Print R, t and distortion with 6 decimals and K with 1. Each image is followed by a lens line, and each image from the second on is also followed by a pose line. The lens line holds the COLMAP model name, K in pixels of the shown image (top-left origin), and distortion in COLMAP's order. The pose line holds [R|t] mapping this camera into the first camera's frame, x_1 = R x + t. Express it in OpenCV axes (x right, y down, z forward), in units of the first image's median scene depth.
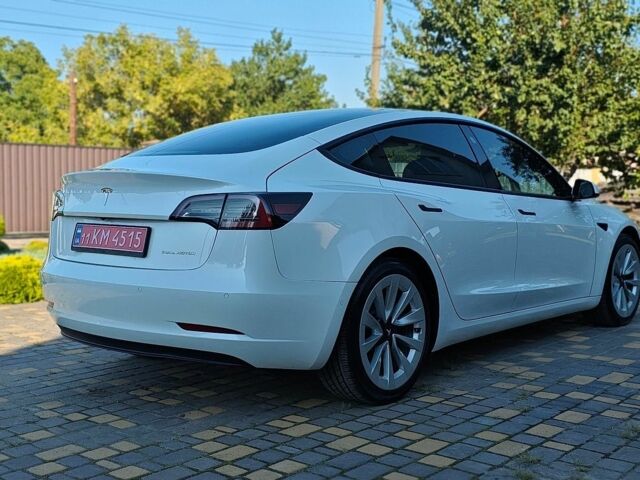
lens RADIAL K [[835.2, 0, 320.5], [0, 835.2, 238.6], [0, 0, 1]] dist [0.048592, 0.000000]
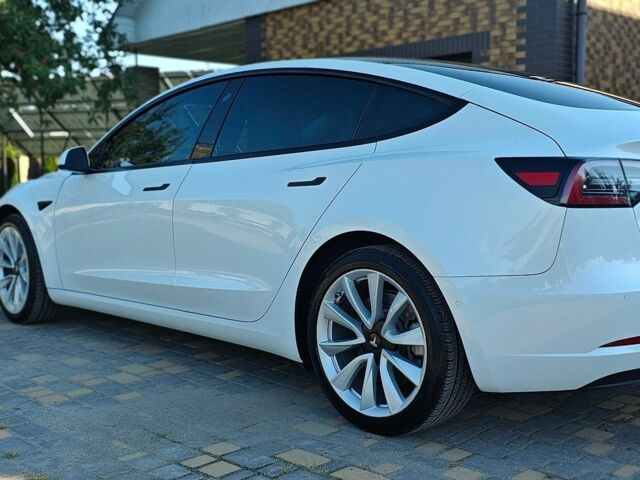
lens RADIAL K [[835.2, 0, 320.5], [0, 835.2, 239.1], [0, 0, 1]] dist [0.048592, 0.000000]
pose [[0.092662, -0.095088, 0.991147, -1.022378], [0.061187, 0.994092, 0.089650, -0.071529], [-0.993816, 0.052339, 0.097933, 1.256273]]
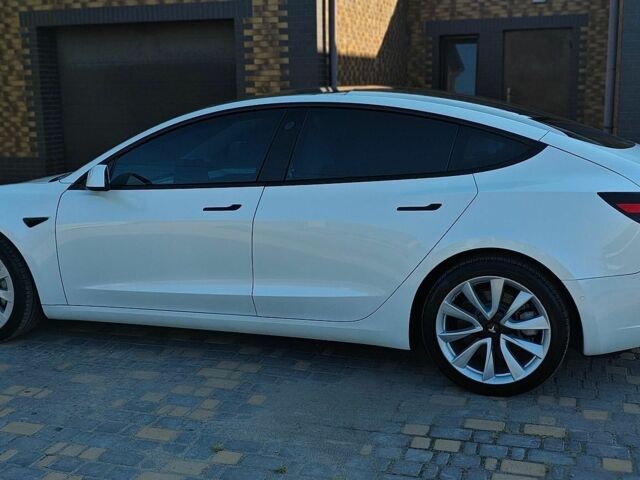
lens RADIAL K [[835.2, 0, 321.5], [0, 835.2, 237.7], [0, 0, 1]] dist [0.048592, 0.000000]
pose [[-0.386281, -0.172434, 0.906120, -1.088024], [0.059116, 0.975723, 0.210881, -0.240593], [-0.920485, 0.135026, -0.366710, 1.836379]]
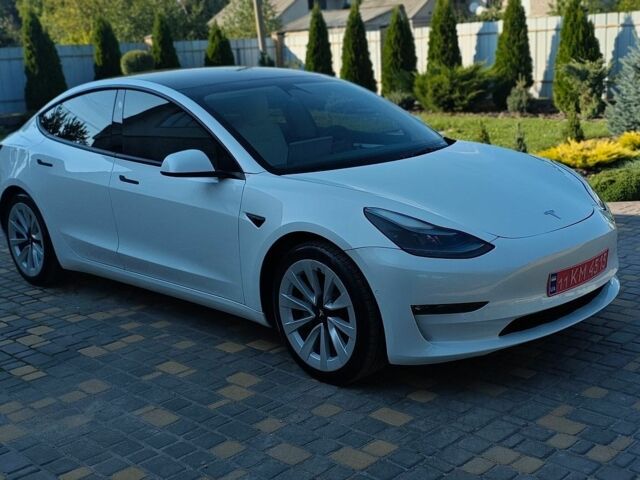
lens RADIAL K [[835.2, 0, 320.2], [0, 835.2, 245.3], [0, 0, 1]] dist [0.048592, 0.000000]
pose [[-0.090517, 0.227294, -0.969610, 1.516877], [-0.004742, 0.973498, 0.228648, -0.231403], [0.995884, 0.025294, -0.087040, 1.651585]]
